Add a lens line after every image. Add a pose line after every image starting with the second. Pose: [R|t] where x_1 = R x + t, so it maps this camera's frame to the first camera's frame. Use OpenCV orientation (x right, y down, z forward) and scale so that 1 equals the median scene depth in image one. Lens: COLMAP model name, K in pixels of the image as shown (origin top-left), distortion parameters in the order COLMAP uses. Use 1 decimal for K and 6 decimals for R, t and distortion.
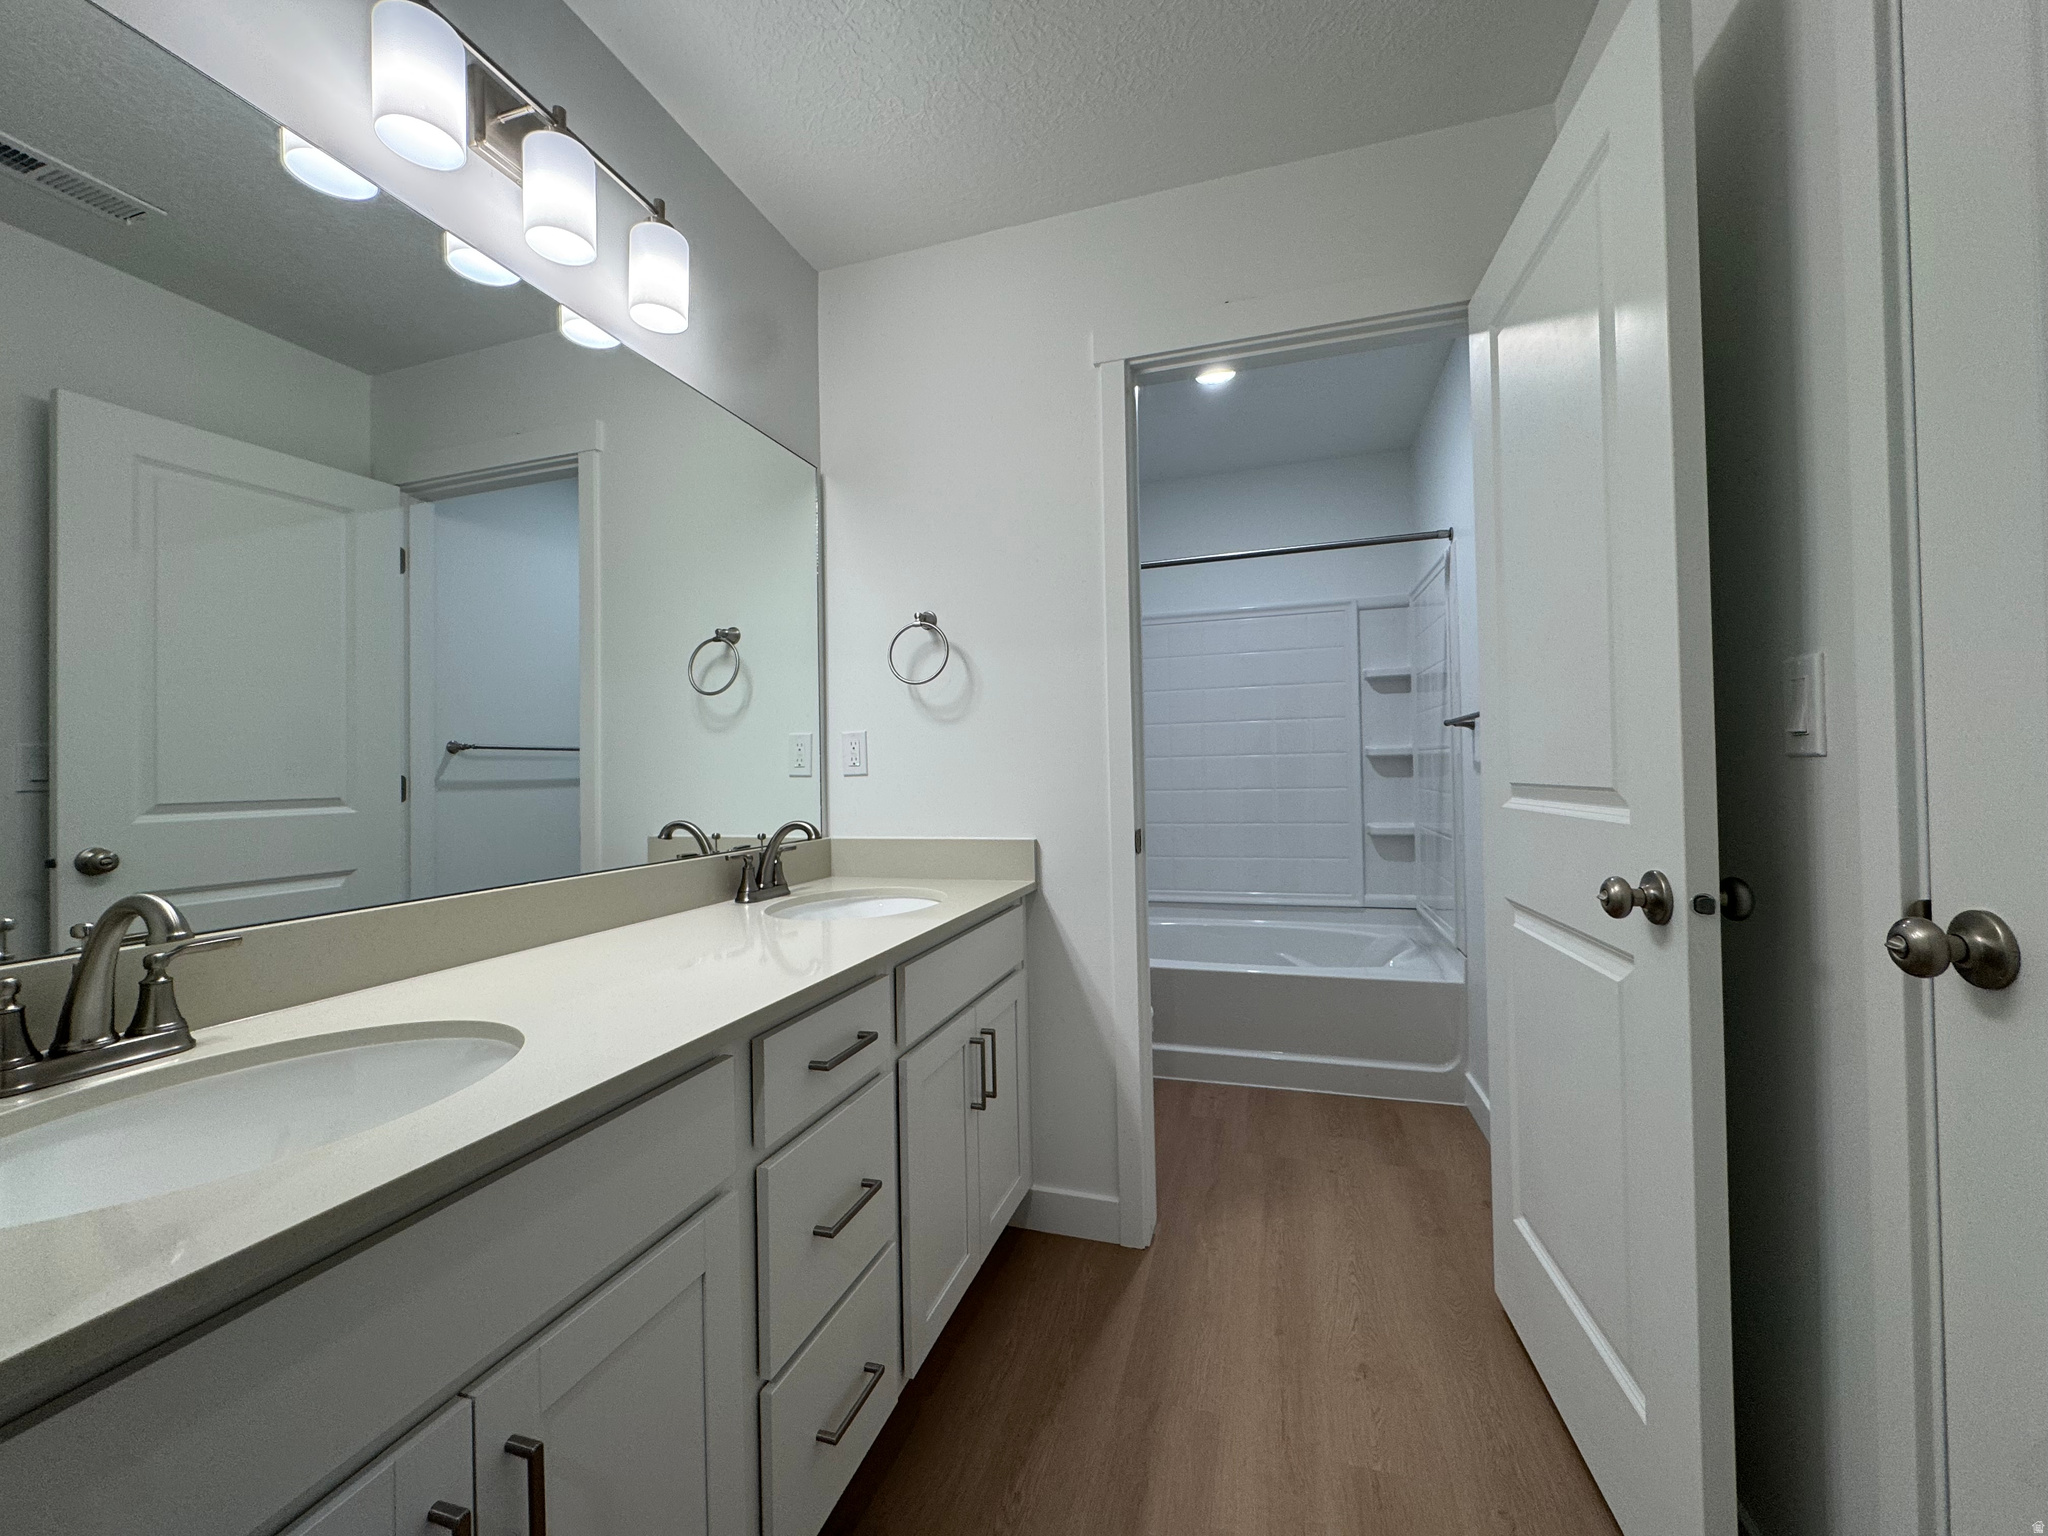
lens RADIAL K [[810.3, 0, 1031.8], [0, 810.3, 756.6], [0, 0, 1]] dist [-0.001745, -0.000828]
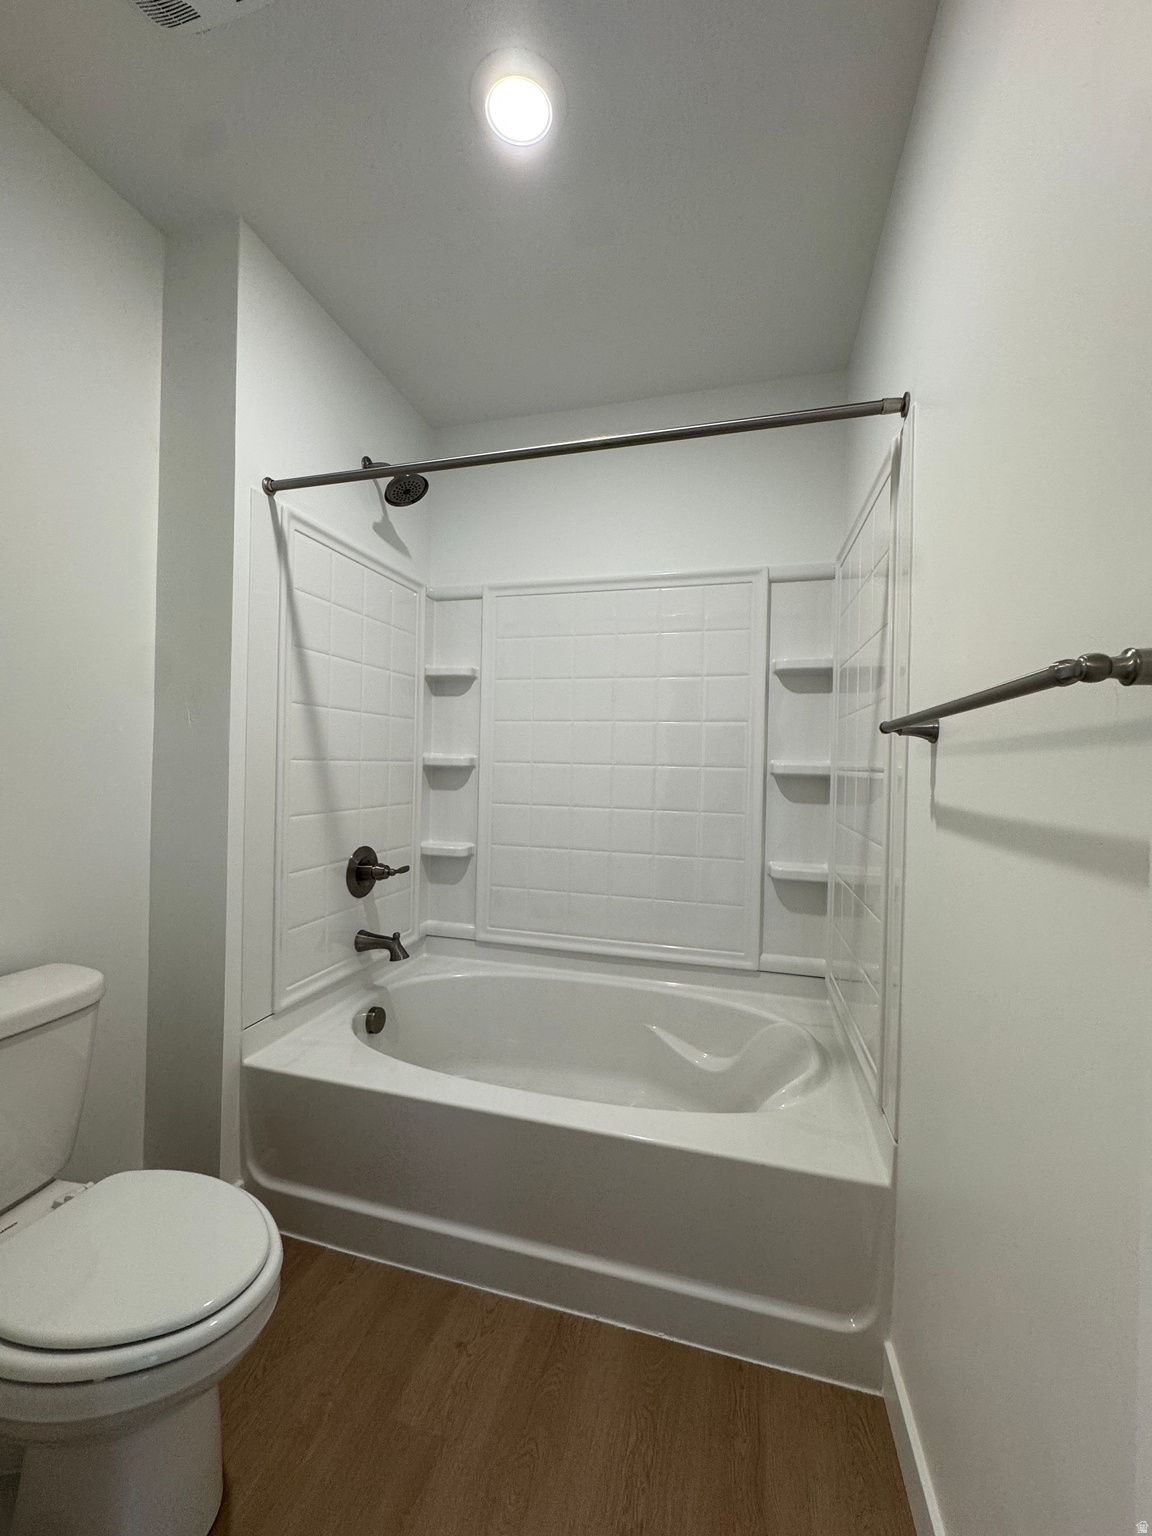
lens RADIAL K [[607.7, 0, 569.5], [0, 607.7, 775.0], [0, 0, 1]] dist [-0.001745, -0.000828]
pose [[0.999325, 0.033009, 0.016120, 0.221417], [-0.033504, 0.998944, 0.031446, -0.011892], [-0.015065, -0.031965, 0.999375, 0.444792]]
